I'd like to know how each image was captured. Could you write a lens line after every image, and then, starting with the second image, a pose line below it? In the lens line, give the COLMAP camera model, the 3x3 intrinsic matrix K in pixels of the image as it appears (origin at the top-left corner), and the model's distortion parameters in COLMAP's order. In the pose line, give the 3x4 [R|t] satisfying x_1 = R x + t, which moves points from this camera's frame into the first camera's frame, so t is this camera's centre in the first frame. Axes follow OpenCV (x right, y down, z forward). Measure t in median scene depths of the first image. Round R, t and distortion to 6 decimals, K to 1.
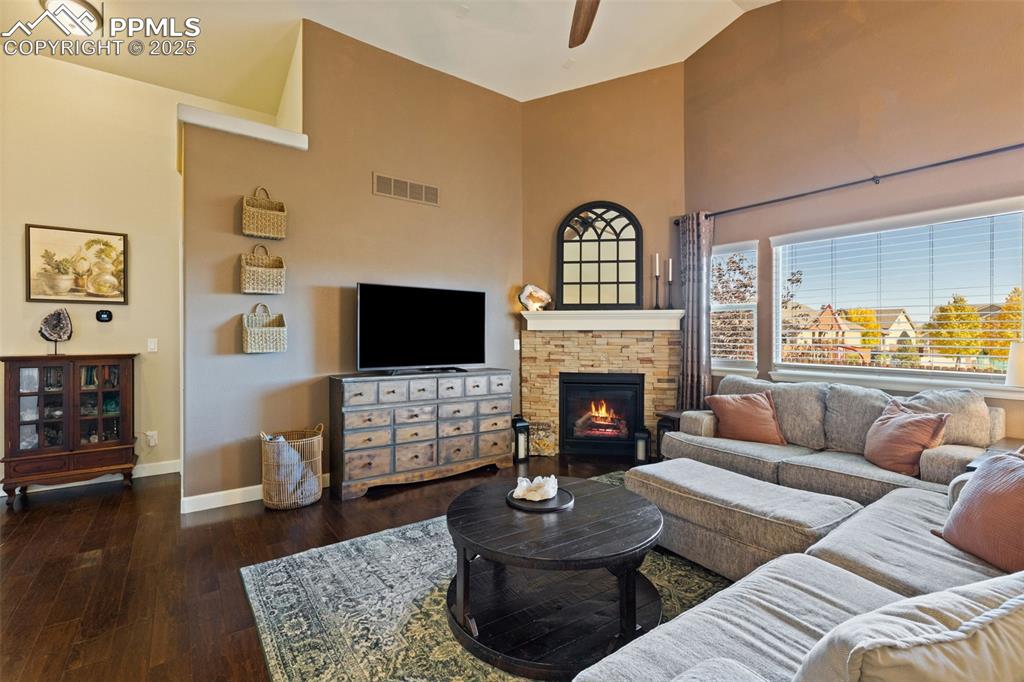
lens RADIAL K [[463.4, 0, 512.1], [0, 463.4, 335.7], [0, 0, 1]] dist [0.005364, 0.000493]
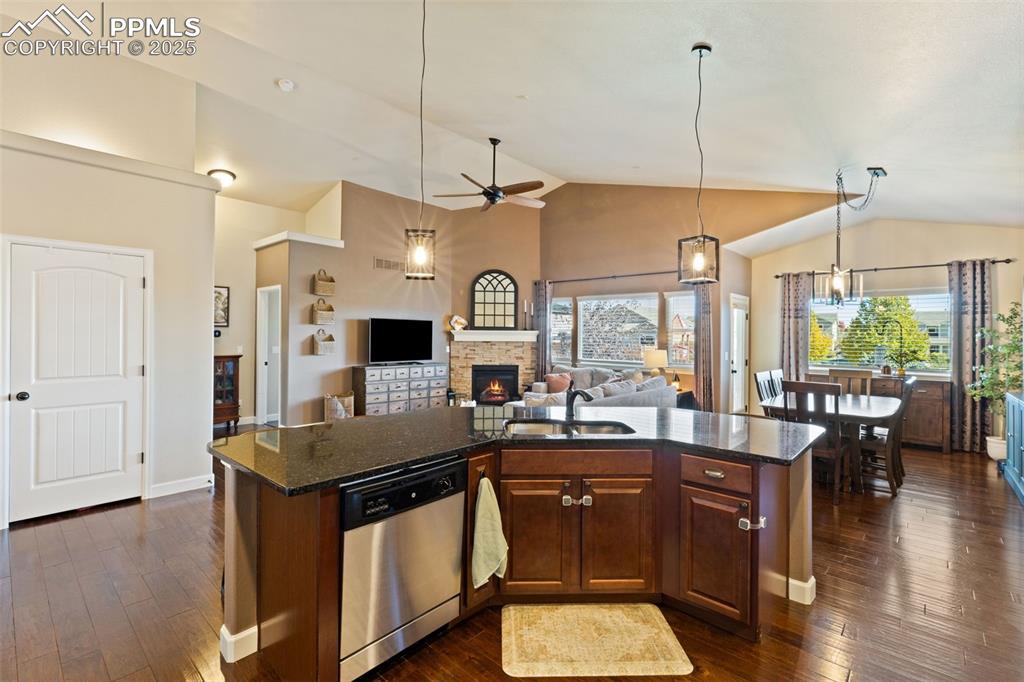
lens RADIAL K [[463.4, 0, 513.0], [0, 463.4, 333.3], [0, 0, 1]] dist [0.005364, 0.000493]
pose [[0.977196, 0.007615, 0.212202, -0.133774], [-0.006684, 0.999965, -0.005103, -0.036784], [-0.212234, 0.003568, 0.977212, -0.838503]]
